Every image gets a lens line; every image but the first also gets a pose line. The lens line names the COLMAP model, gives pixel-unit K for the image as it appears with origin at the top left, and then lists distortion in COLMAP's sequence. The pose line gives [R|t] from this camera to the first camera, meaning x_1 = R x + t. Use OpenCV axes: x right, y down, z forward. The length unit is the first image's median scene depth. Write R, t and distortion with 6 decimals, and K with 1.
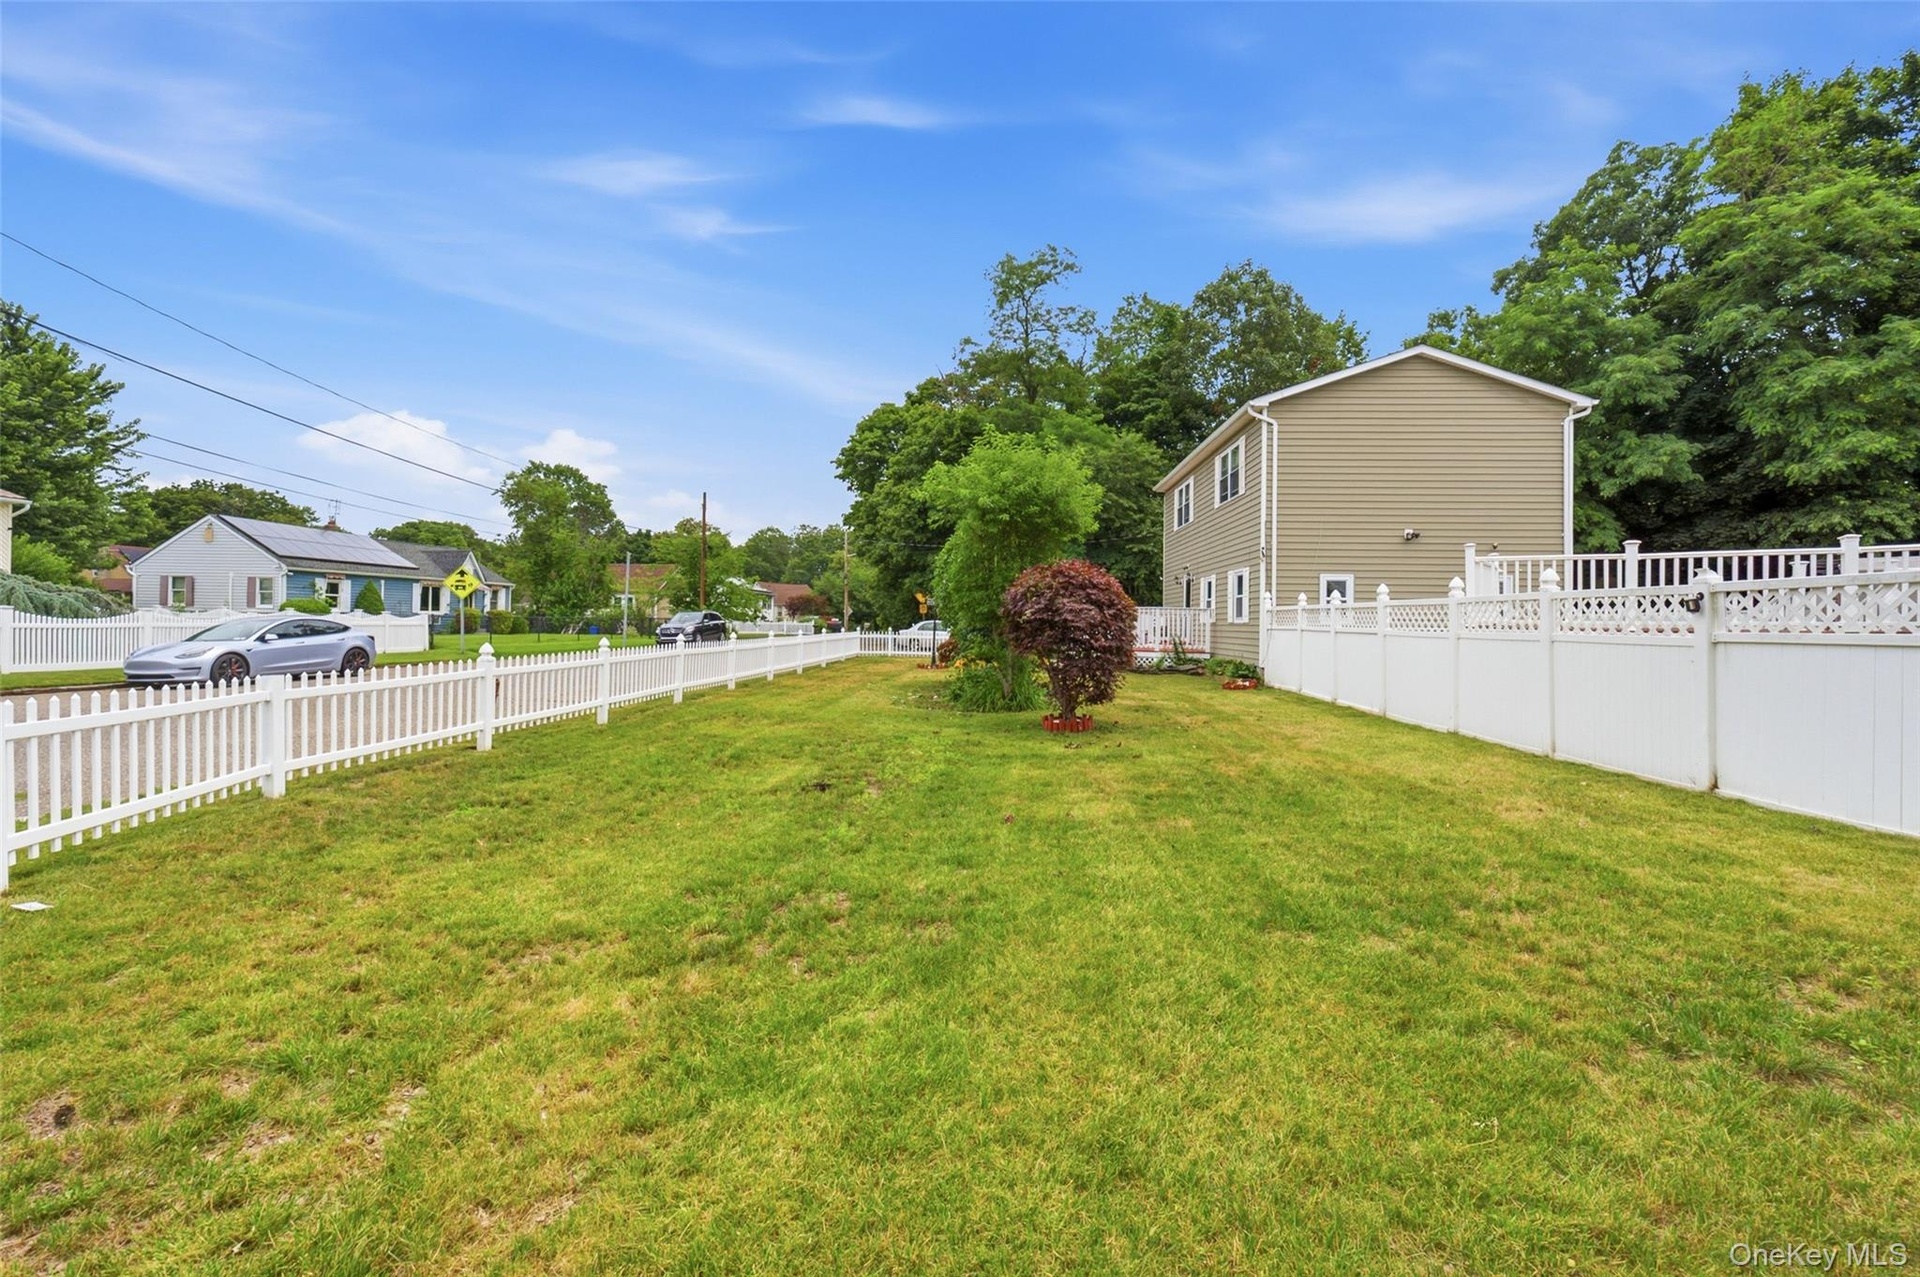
lens RADIAL K [[813.4, 0, 961.5], [0, 813.4, 629.1], [0, 0, 1]] dist [0.000277, 0.000197]
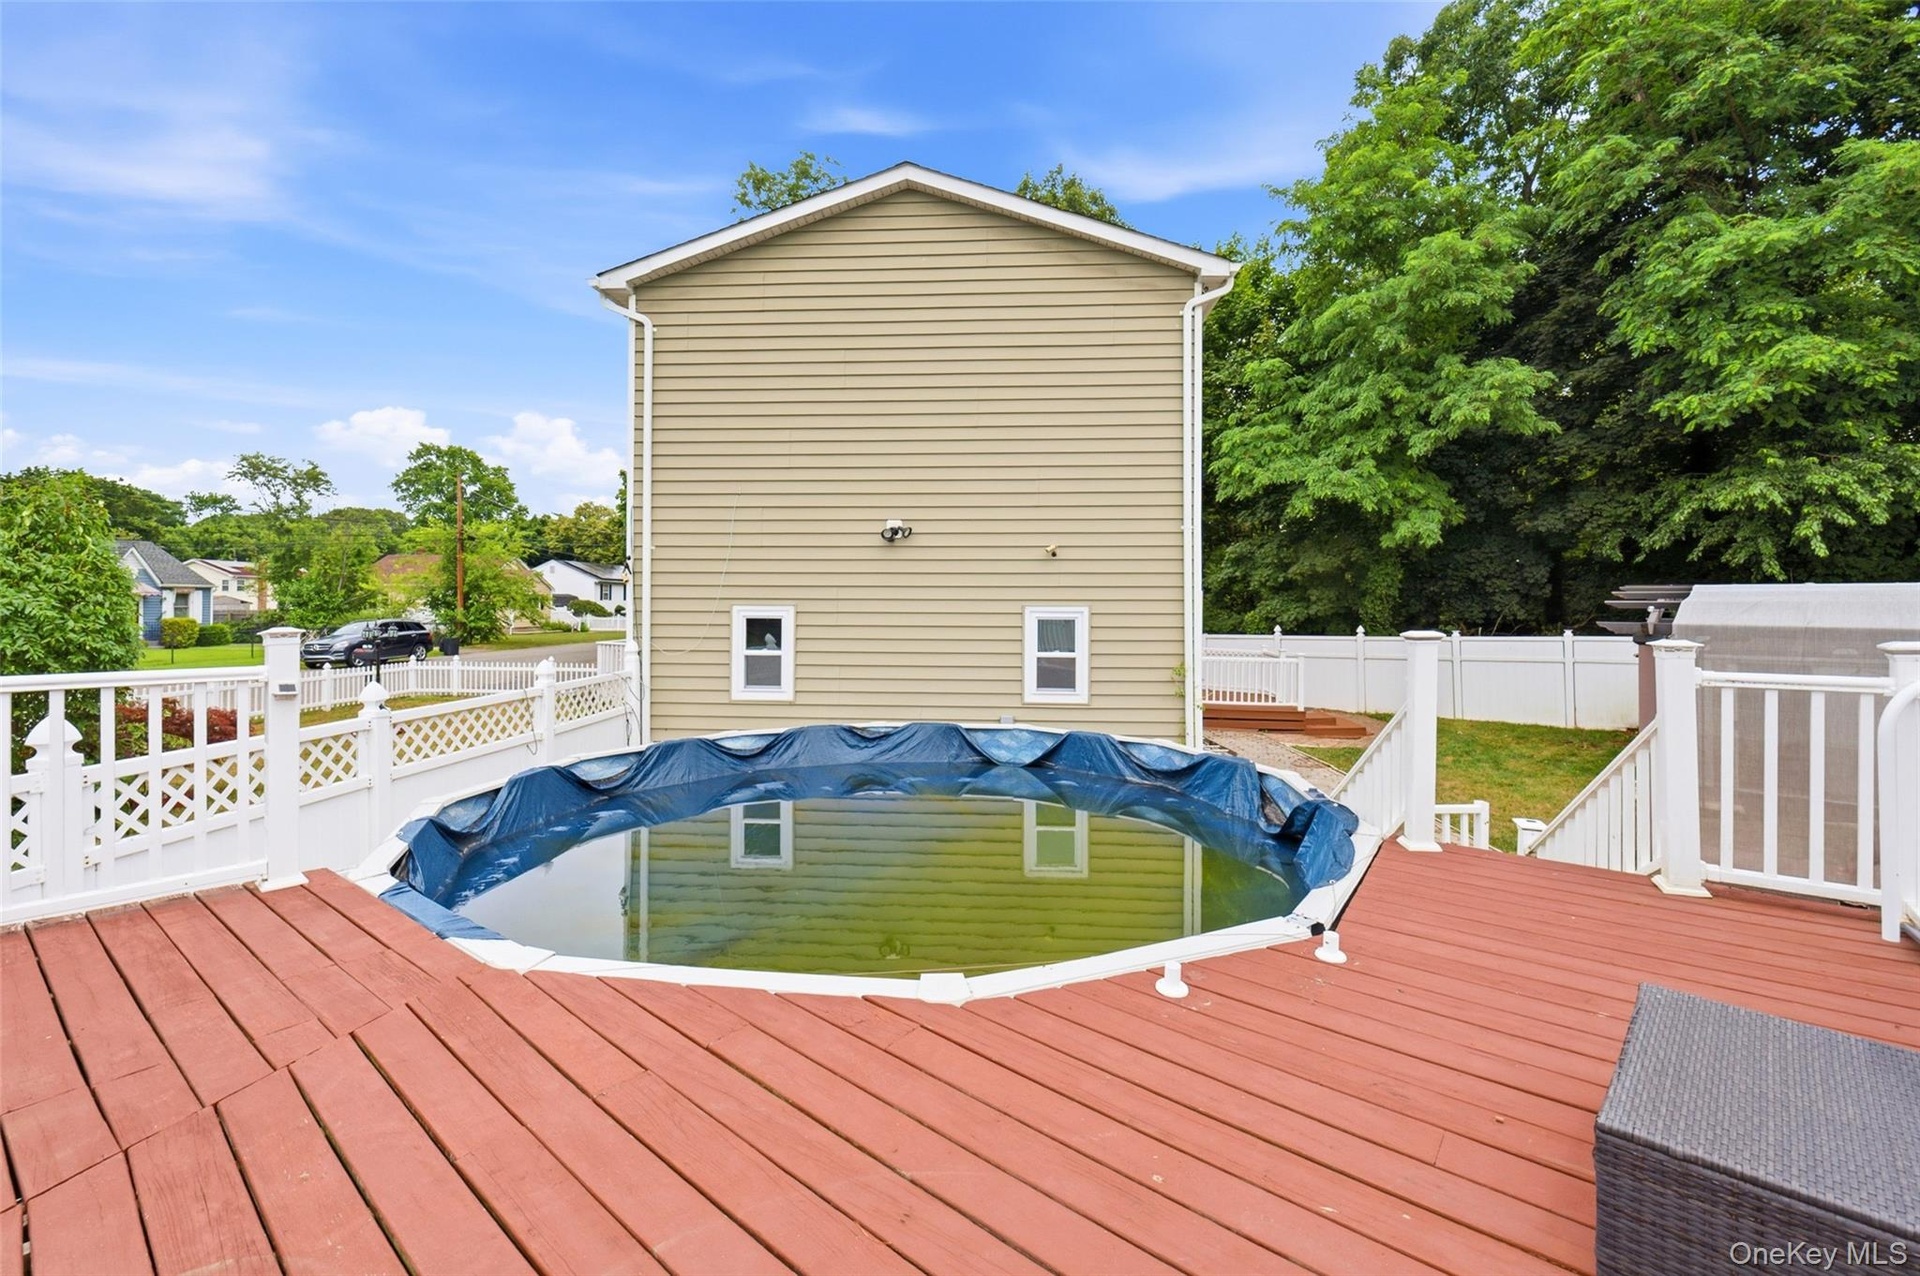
lens RADIAL K [[801.3, 0, 972.3], [0, 801.3, 602.0], [0, 0, 1]] dist [0.000287, -0.000271]
pose [[0.999630, -0.009524, -0.025477, 0.476172], [0.009385, 0.999940, -0.005562, -0.050230], [0.025528, 0.005321, 0.999660, 0.374226]]
